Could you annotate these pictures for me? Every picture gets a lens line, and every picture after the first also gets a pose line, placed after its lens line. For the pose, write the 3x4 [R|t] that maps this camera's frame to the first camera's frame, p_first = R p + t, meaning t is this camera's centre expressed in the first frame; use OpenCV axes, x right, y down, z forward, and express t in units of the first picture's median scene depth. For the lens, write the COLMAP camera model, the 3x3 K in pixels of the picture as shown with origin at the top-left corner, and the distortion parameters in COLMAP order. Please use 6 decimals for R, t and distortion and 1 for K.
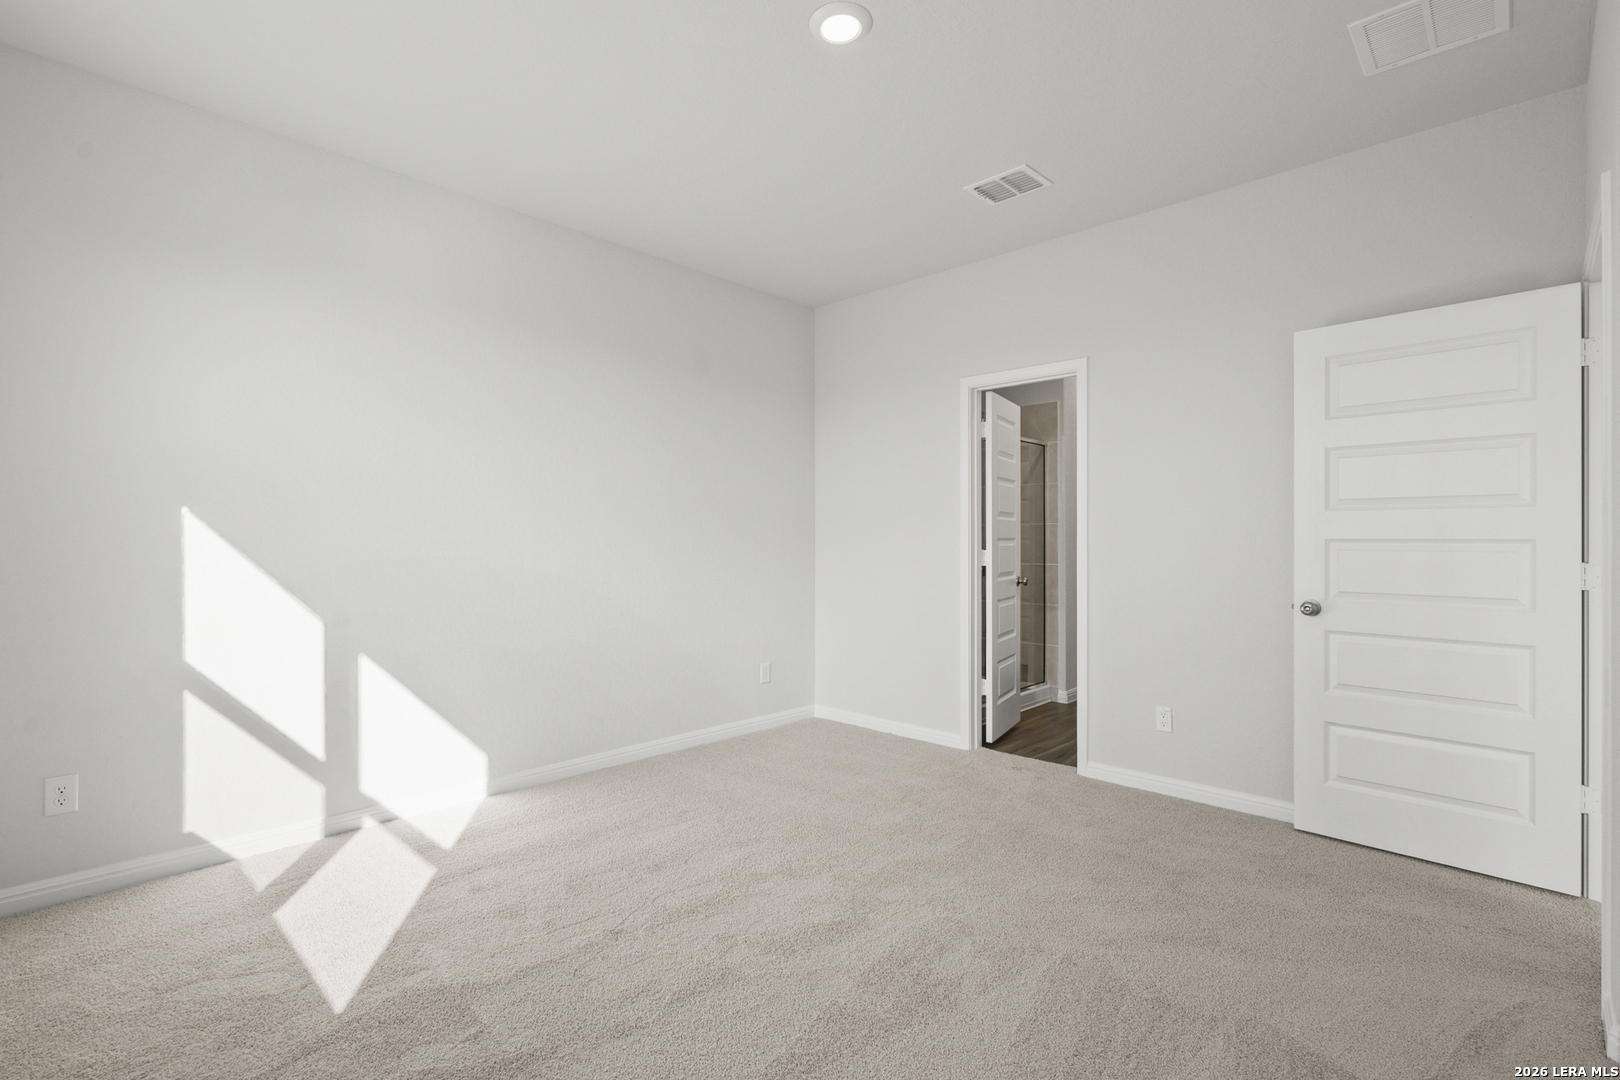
lens RADIAL K [[749.4, 0, 815.6], [0, 749.4, 548.9], [0, 0, 1]] dist [-0.003765, -0.000070]
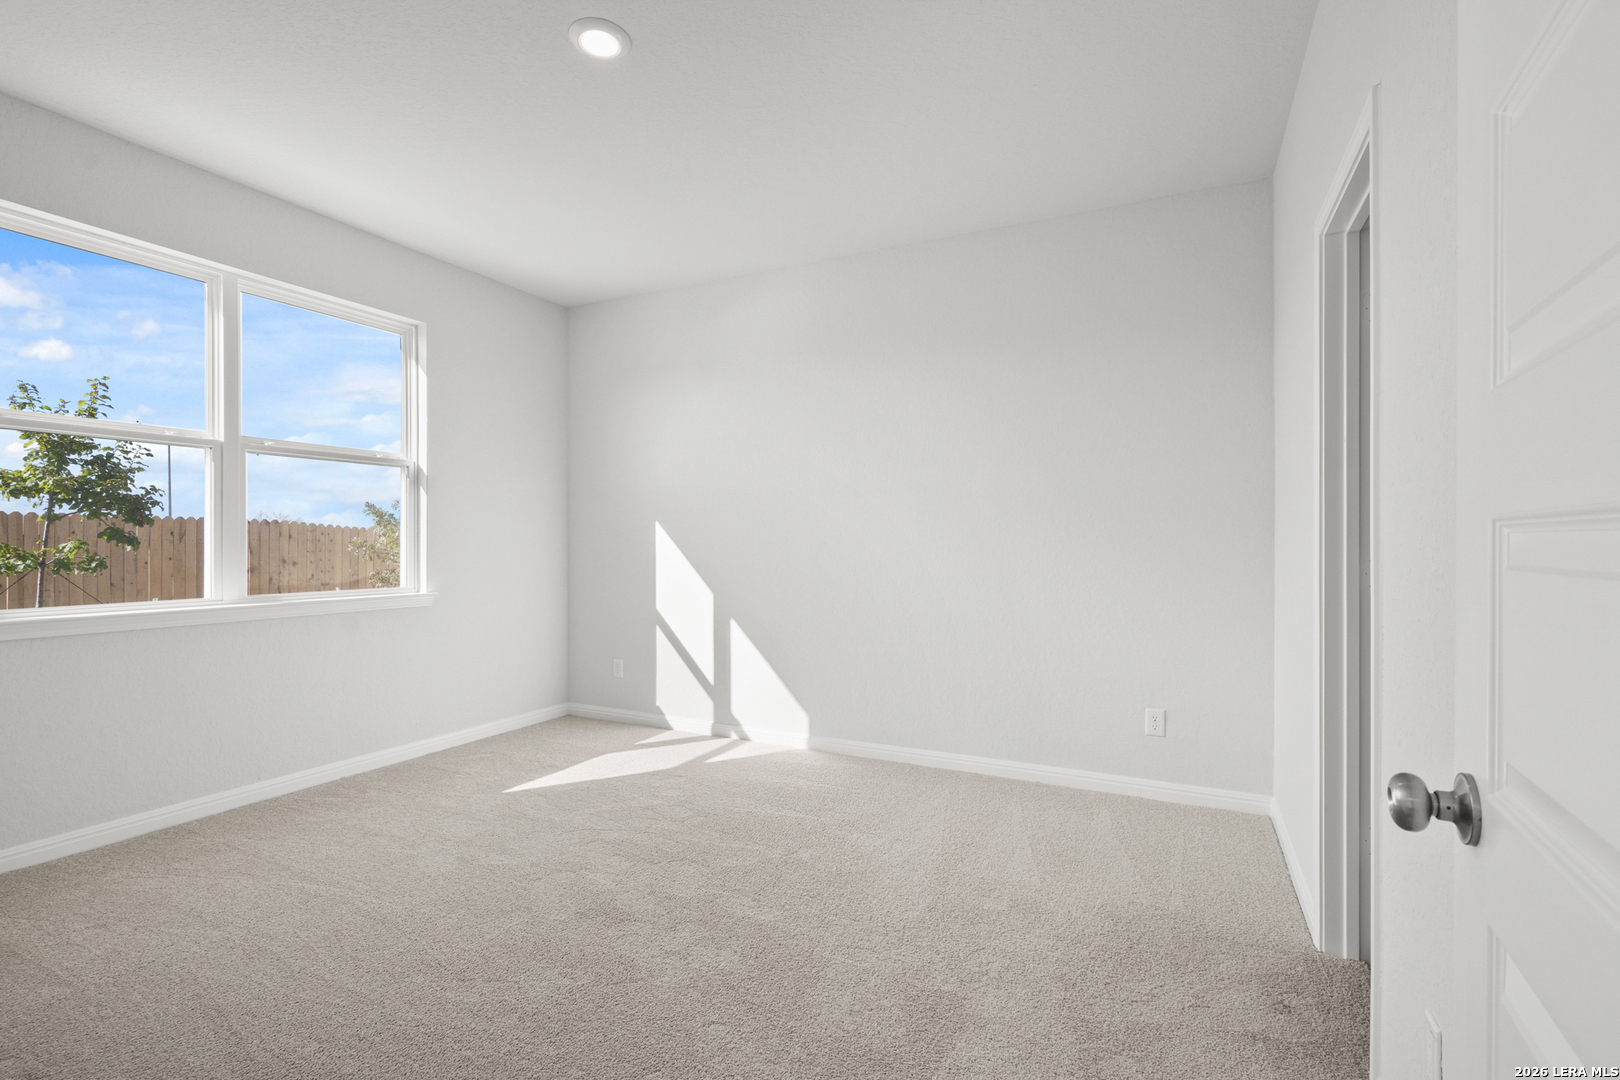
lens RADIAL K [[749.4, 0, 815.6], [0, 749.4, 548.9], [0, 0, 1]] dist [-0.003765, -0.000070]
pose [[0.281029, 0.007520, -0.959670, 0.854023], [-0.012477, 0.999913, 0.004181, -0.003328], [0.959618, 0.010799, 0.281099, 0.760937]]
